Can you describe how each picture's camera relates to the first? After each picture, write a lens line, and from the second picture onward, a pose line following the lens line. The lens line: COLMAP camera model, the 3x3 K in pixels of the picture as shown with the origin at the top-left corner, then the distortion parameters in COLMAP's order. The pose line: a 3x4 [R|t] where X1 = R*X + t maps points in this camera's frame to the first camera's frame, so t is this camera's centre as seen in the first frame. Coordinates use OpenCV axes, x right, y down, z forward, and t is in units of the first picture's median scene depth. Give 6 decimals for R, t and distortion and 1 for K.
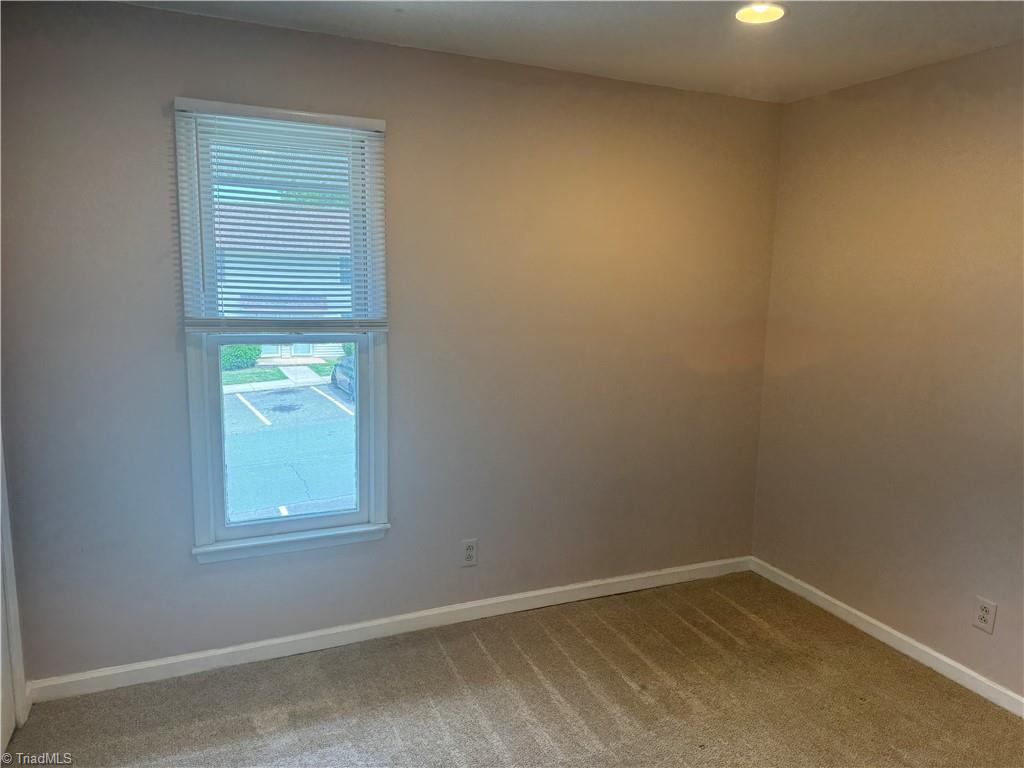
lens RADIAL K [[717.6, 0, 516.3], [0, 717.6, 385.7], [0, 0, 1]] dist [0.109674, -0.181005]
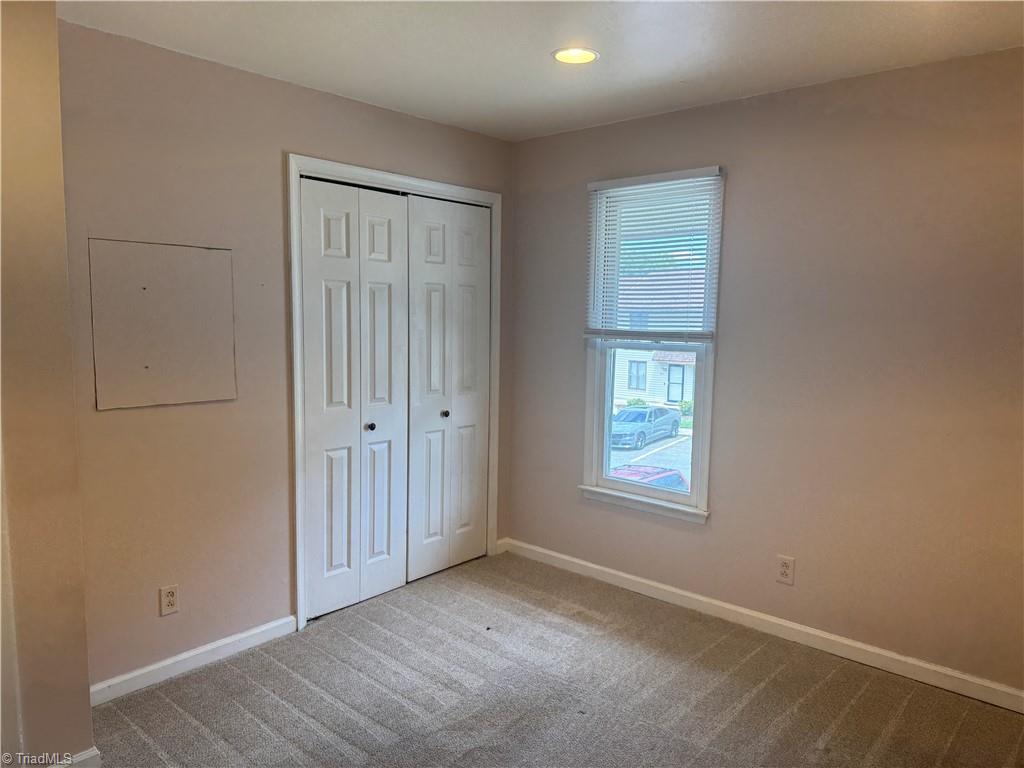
lens RADIAL K [[720.4, 0, 507.8], [0, 720.4, 386.4], [0, 0, 1]] dist [0.126319, -0.199328]
pose [[0.414212, 0.084244, -0.906273, 0.794548], [-0.142466, 0.989435, 0.026860, 0.008459], [0.898962, 0.117987, 0.421838, 0.228463]]
